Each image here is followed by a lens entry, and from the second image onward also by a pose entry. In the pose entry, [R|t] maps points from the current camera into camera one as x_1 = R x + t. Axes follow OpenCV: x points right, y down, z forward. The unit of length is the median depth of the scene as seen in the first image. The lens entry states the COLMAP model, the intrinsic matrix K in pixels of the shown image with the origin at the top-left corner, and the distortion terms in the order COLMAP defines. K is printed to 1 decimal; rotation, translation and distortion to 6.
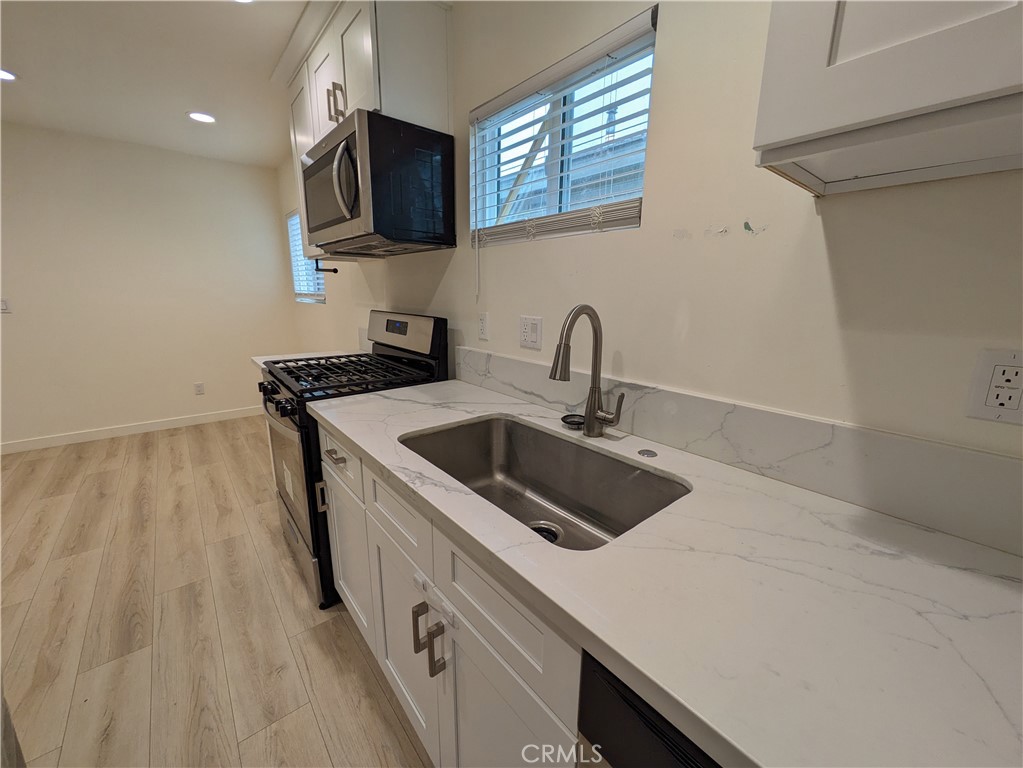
lens RADIAL K [[402.6, 0, 509.6], [0, 402.6, 383.9], [0, 0, 1]] dist [0.000203, 0.002395]
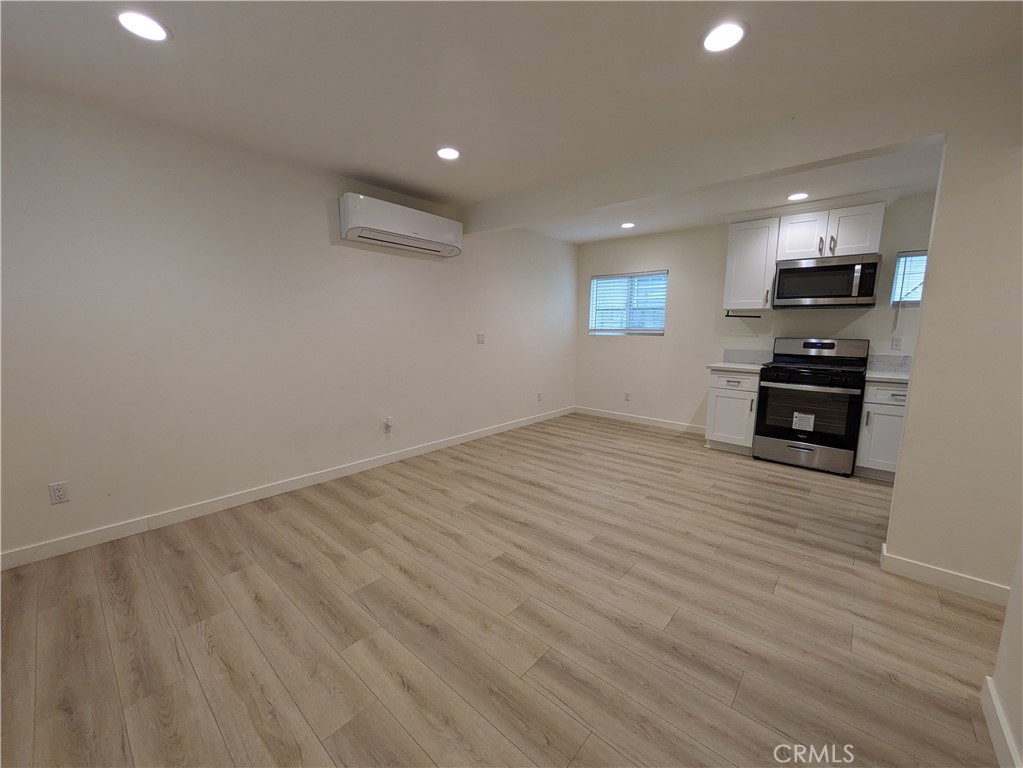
lens RADIAL K [[402.6, 0, 505.9], [0, 402.6, 389.1], [0, 0, 1]] dist [0.000203, 0.002395]
pose [[0.990708, -0.026810, 0.133338, -1.348408], [0.035394, 0.997422, -0.062427, 0.087419], [-0.131321, 0.066566, 0.989103, -0.472201]]
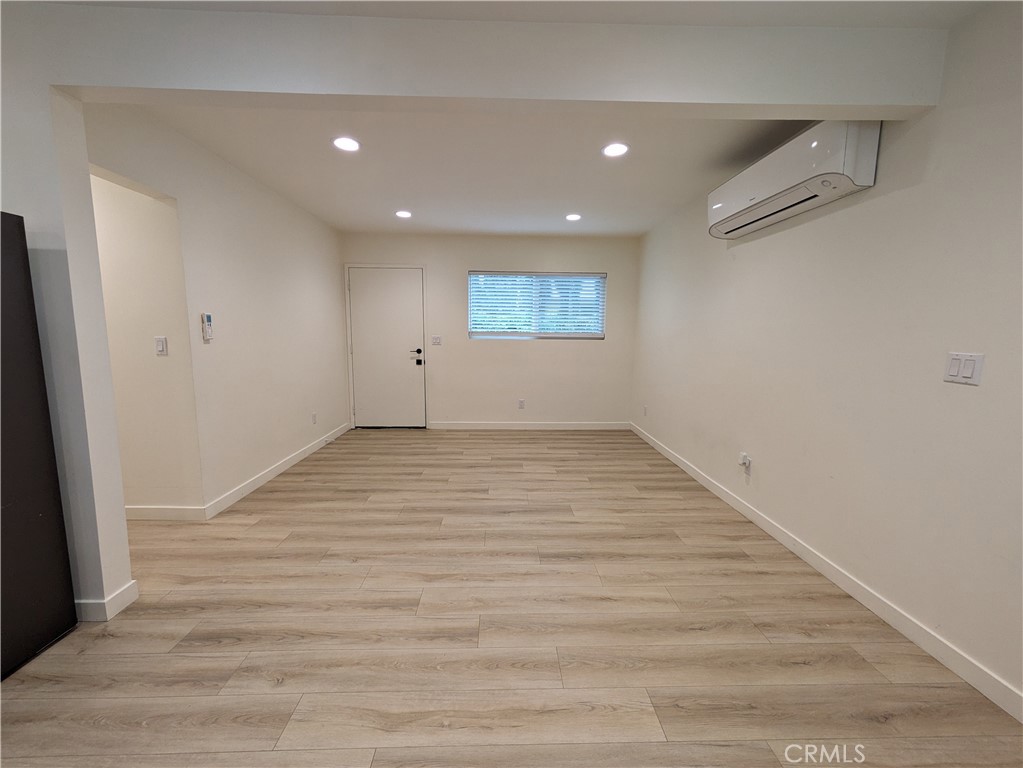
lens RADIAL K [[402.6, 0, 512.8], [0, 402.6, 383.8], [0, 0, 1]] dist [0.000203, 0.002395]
pose [[-0.616132, 0.079545, -0.783616, -0.511089], [-0.192873, 0.949361, 0.248019, -0.190576], [0.763664, 0.303951, -0.569589, 0.843210]]
